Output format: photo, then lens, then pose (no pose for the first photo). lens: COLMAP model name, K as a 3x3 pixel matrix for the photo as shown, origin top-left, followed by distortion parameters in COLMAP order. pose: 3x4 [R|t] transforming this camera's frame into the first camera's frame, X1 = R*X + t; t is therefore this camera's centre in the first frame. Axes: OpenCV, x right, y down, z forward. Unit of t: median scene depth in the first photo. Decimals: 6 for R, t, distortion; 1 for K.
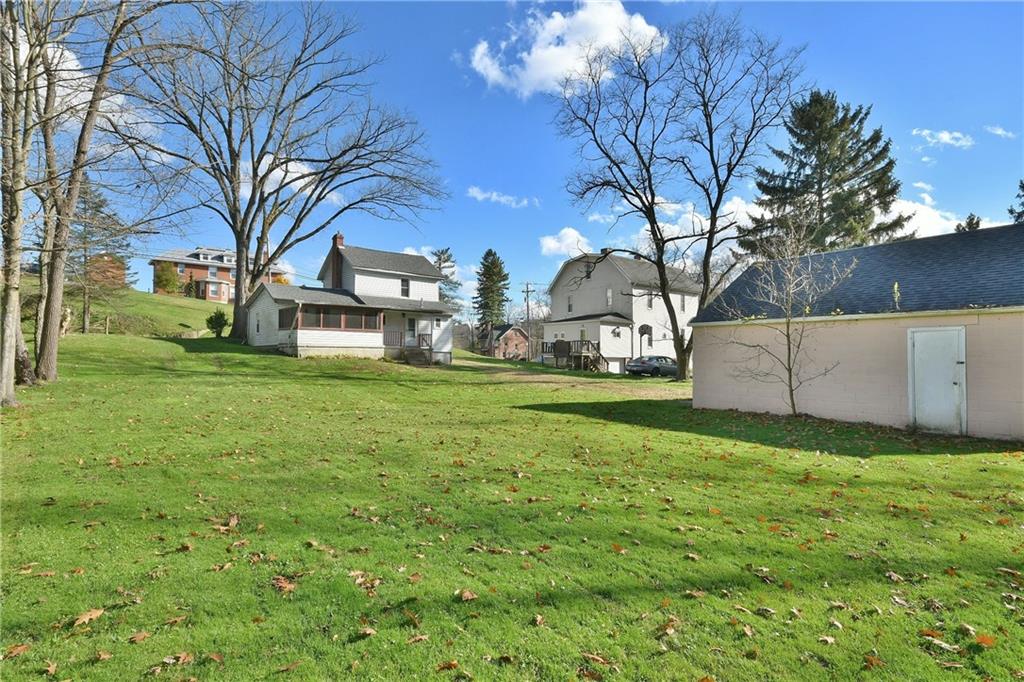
lens RADIAL K [[555.7, 0, 512.0], [0, 555.7, 341.0], [0, 0, 1]] dist [0.000129, -0.000008]
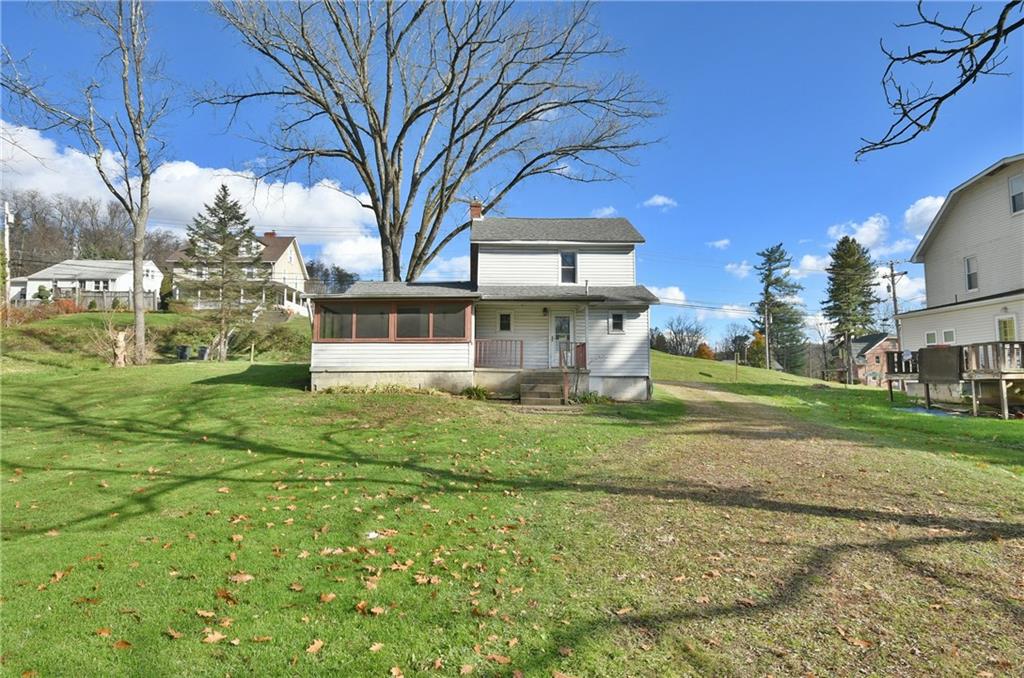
lens RADIAL K [[503.1, 0, 512.0], [0, 503.1, 339.0], [0, 0, 1]] dist [0.001426, 0.000114]
pose [[0.776482, -0.062270, -0.627055, 0.076129], [0.029075, 0.997586, -0.063062, 0.009626], [0.629469, 0.030735, 0.776418, 0.471521]]
